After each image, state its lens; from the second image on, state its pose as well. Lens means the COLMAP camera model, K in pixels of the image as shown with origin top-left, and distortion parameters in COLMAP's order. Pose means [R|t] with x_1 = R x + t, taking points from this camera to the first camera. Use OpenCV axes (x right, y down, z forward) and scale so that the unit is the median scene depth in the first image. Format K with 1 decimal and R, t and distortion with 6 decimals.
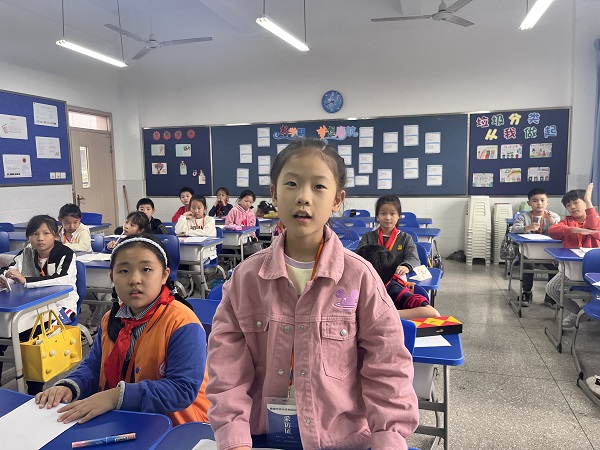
lens RADIAL K [[456.4, 0, 298.0], [0, 456.4, 219.2], [0, 0, 1]] dist [0.060264, -0.074954]
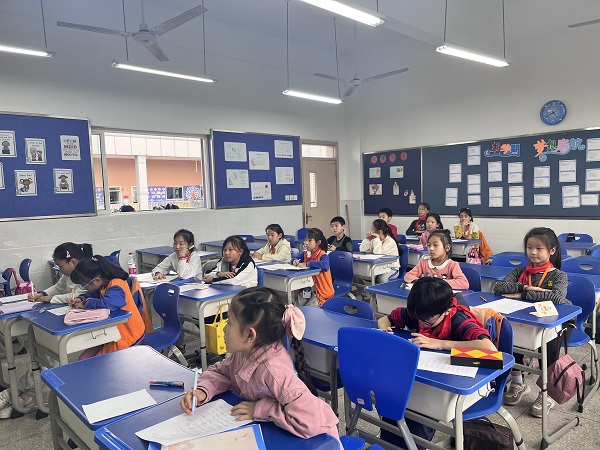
lens RADIAL K [[453.0, 0, 306.1], [0, 453.0, 225.2], [0, 0, 1]] dist [0.052290, -0.056482]
pose [[0.864663, 0.023466, -0.501803, 0.119299], [-0.033272, 0.999390, -0.010597, -0.009978], [0.501249, 0.025858, 0.864917, -0.019359]]
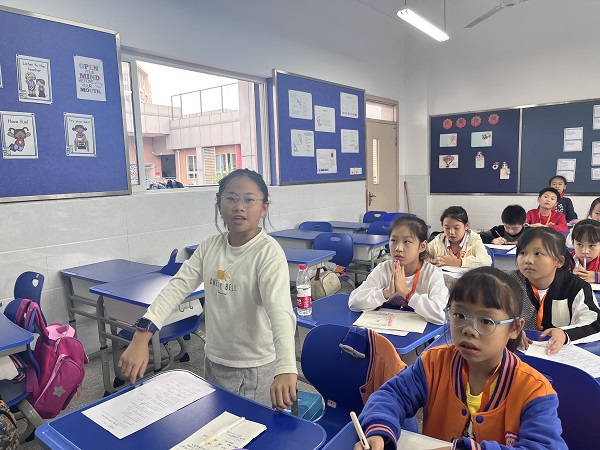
lens RADIAL K [[456.6, 0, 306.1], [0, 456.6, 223.6], [0, 0, 1]] dist [0.063318, -0.068366]
pose [[0.923564, 0.032540, -0.382062, -0.258697], [-0.025691, 0.999405, 0.023013, -0.007461], [0.382584, -0.011438, 0.923850, 0.109073]]
